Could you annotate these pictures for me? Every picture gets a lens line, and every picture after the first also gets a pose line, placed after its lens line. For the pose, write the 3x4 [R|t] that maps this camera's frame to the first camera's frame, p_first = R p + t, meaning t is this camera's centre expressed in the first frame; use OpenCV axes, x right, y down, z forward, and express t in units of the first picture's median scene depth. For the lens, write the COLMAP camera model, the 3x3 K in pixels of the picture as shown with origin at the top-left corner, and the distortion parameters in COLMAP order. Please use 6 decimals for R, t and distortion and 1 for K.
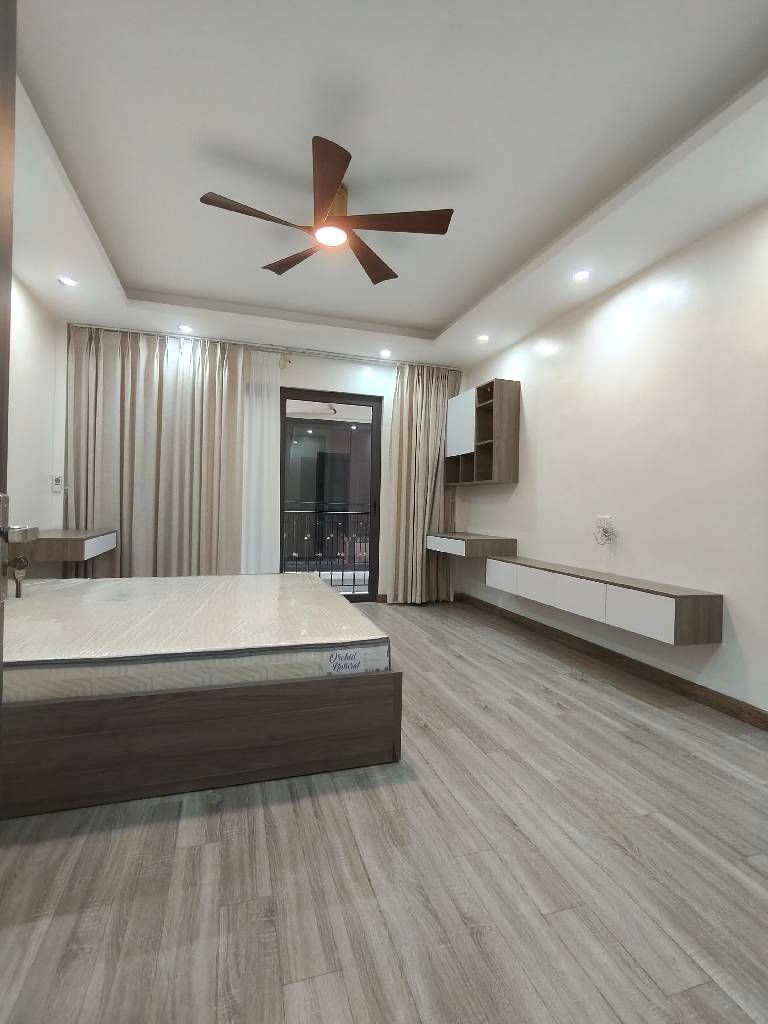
lens RADIAL K [[482.9, 0, 383.6], [0, 482.9, 506.5], [0, 0, 1]] dist [-0.014659, 0.007390]
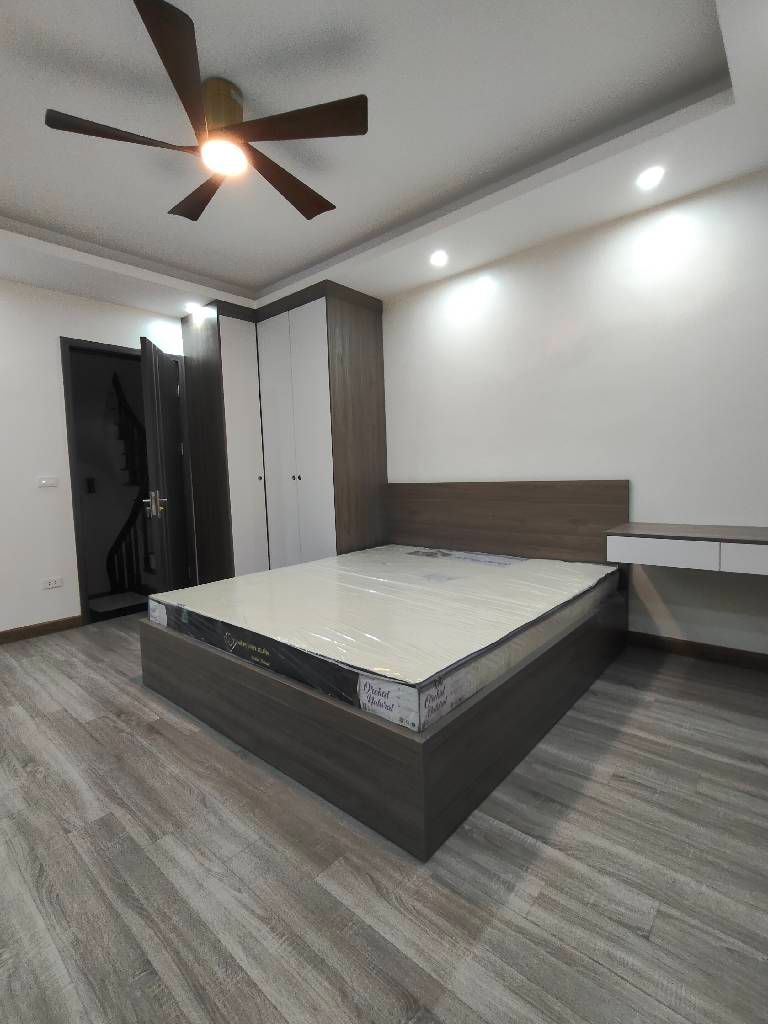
lens RADIAL K [[482.9, 0, 383.6], [0, 482.9, 506.5], [0, 0, 1]] dist [-0.014659, 0.007390]
pose [[-0.857795, 0.038024, -0.512583, 0.108873], [0.008627, 0.998184, 0.059610, -0.040501], [0.513919, 0.046712, -0.856566, 2.092471]]
